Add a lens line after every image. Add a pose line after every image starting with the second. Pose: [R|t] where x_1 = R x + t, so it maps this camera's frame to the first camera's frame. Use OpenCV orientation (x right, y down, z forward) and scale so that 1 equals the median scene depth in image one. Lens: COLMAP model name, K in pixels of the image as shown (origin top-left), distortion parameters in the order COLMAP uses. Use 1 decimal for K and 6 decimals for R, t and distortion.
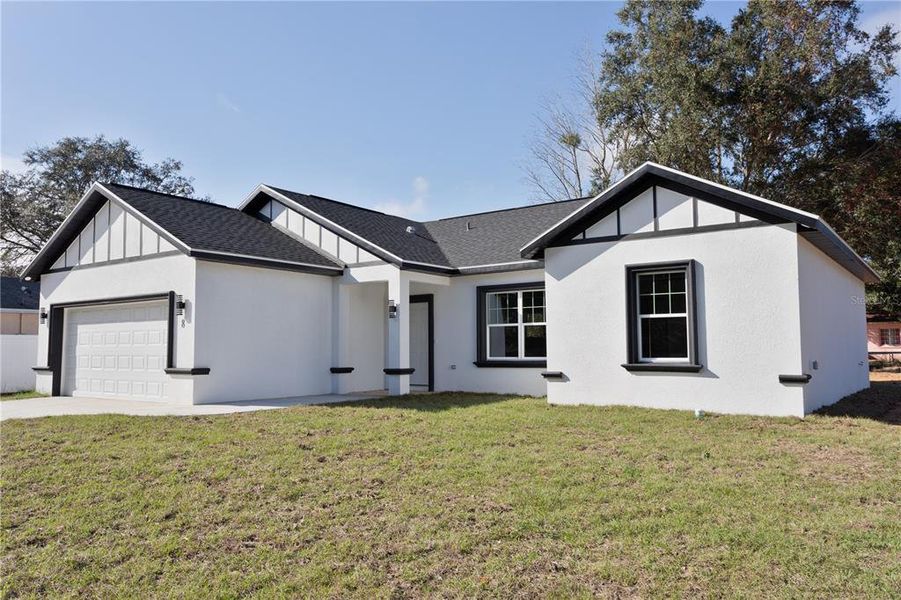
lens RADIAL K [[686.8, 0, 450.5], [0, 686.8, 300.0], [0, 0, 1]] dist [0.005895, 0.003521]
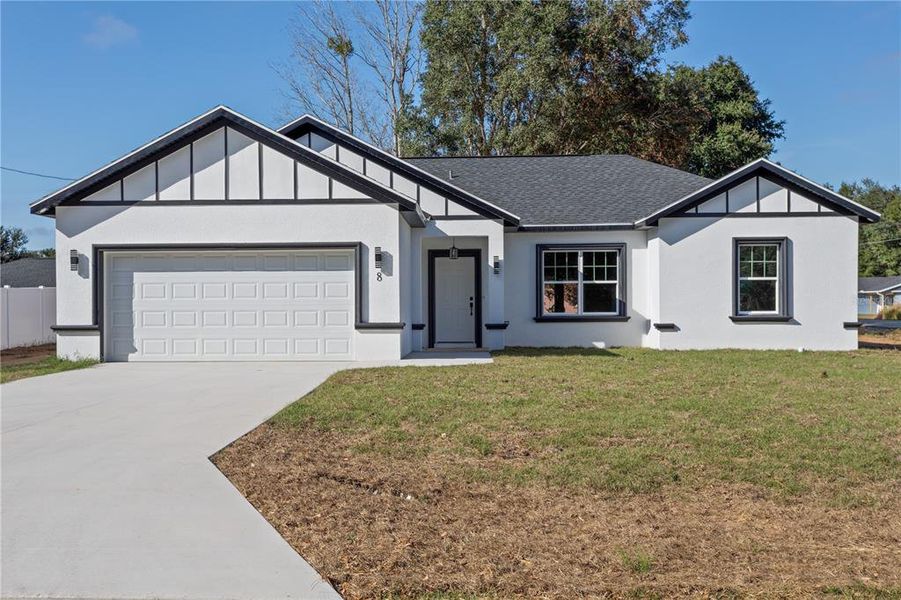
lens RADIAL K [[1046.3, 0, 446.0], [0, 1046.3, 321.2], [0, 0, 1]] dist [0.015933, 0.012173]
pose [[0.826723, -0.005483, 0.562583, -1.159614], [-0.039766, 0.996882, 0.068153, -0.007216], [-0.561202, -0.078715, 0.823927, -0.269177]]
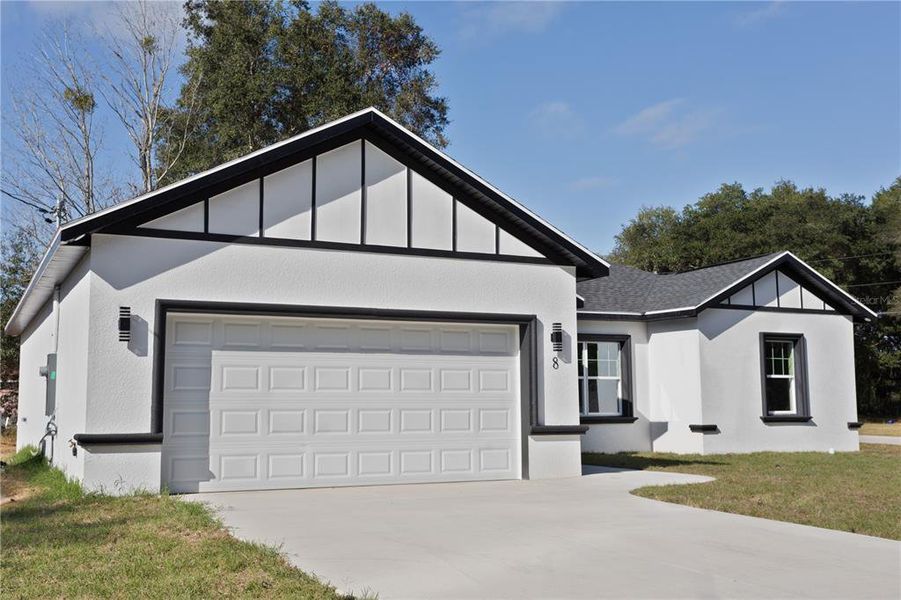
lens RADIAL K [[975.3, 0, 450.5], [0, 975.3, 300.0], [0, 0, 1]] dist [-0.000440, 0.024736]
pose [[0.464021, 0.102228, 0.879906, -1.362098], [-0.060699, 0.994653, -0.083550, 0.061519], [-0.883742, -0.014640, 0.467745, 0.638197]]
